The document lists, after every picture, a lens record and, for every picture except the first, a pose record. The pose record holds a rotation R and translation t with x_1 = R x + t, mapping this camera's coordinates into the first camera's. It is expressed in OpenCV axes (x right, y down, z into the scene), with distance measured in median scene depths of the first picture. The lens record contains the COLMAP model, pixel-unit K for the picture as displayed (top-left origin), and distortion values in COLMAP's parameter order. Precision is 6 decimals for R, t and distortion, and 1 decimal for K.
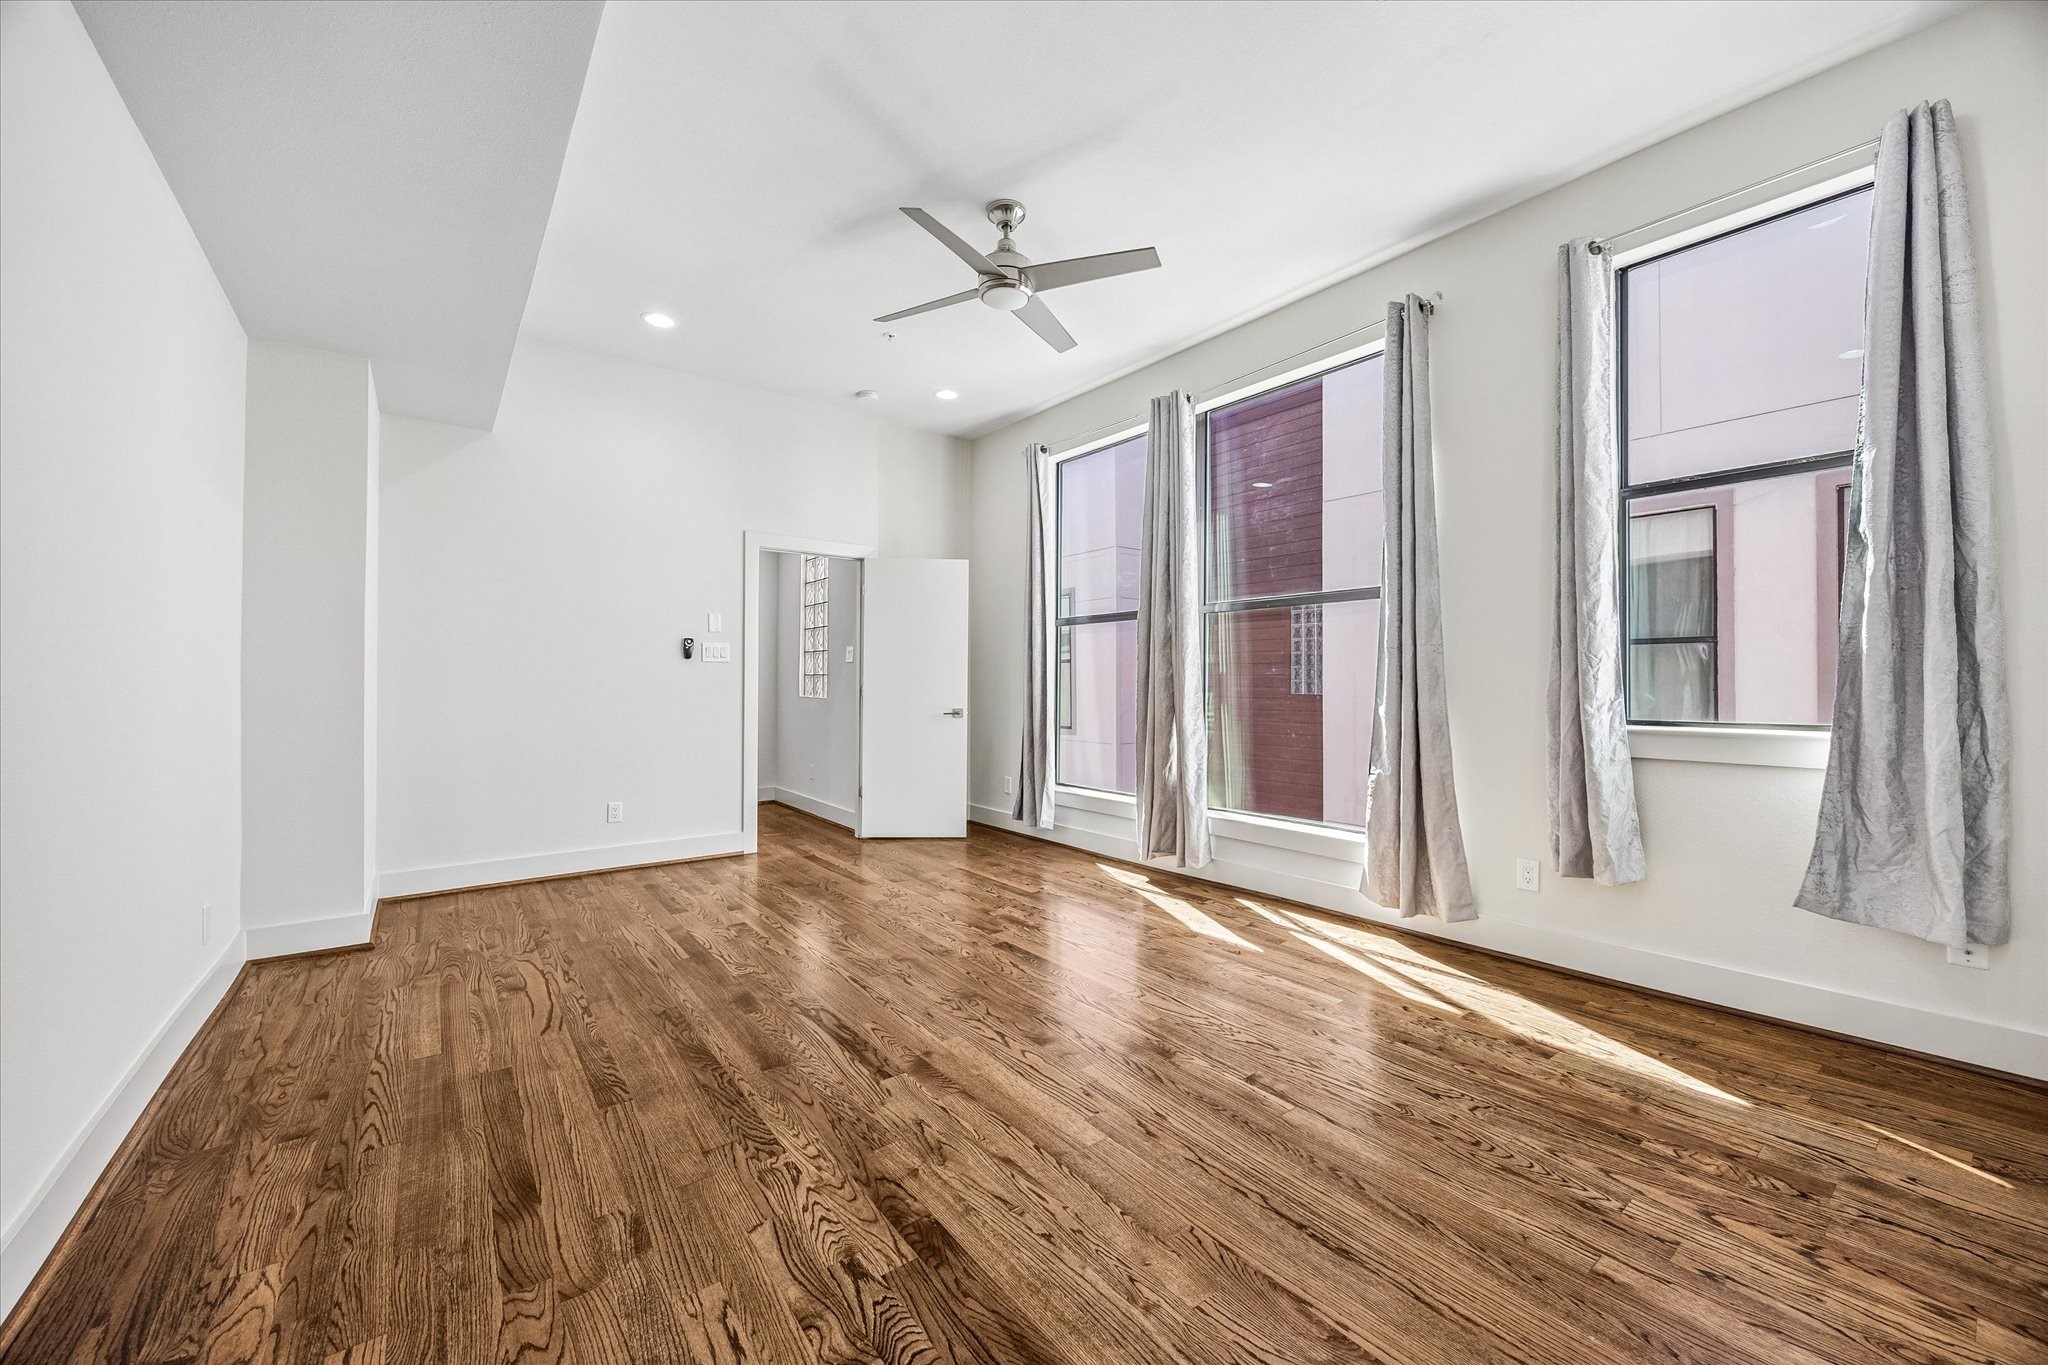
lens RADIAL K [[786.4, 0, 1028.8], [0, 786.4, 682.9], [0, 0, 1]] dist [-0.001181, 0.000514]
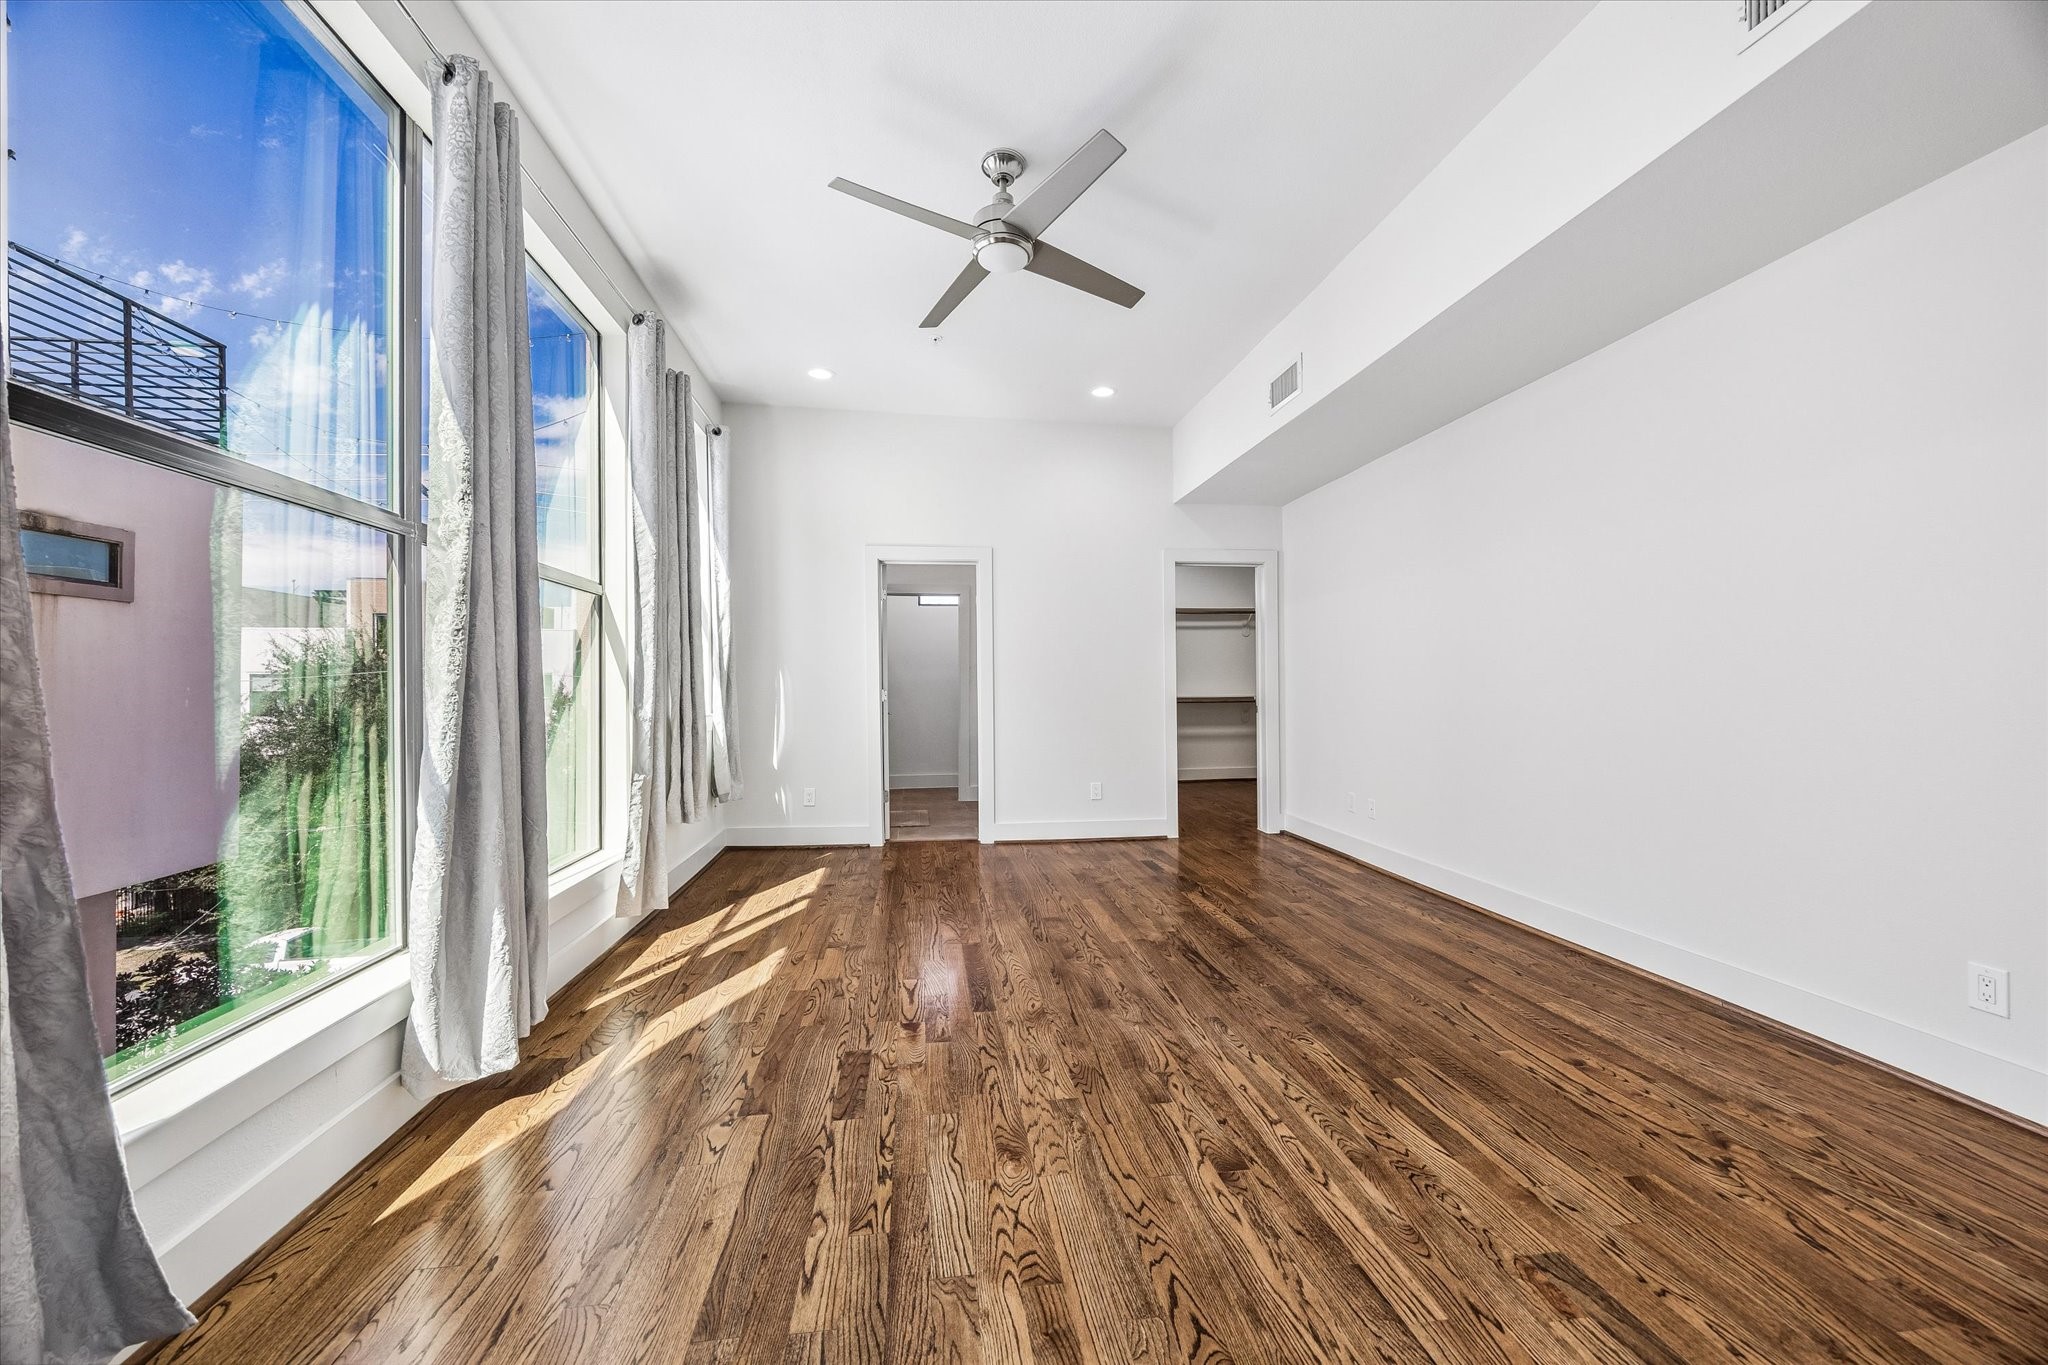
lens RADIAL K [[786.4, 0, 1029.4], [0, 786.4, 686.3], [0, 0, 1]] dist [-0.001181, 0.000514]
pose [[-0.874950, 0.005559, 0.484180, -0.571184], [0.001888, 0.999966, -0.008071, 0.011256], [-0.484209, -0.006147, -0.874931, 2.059029]]
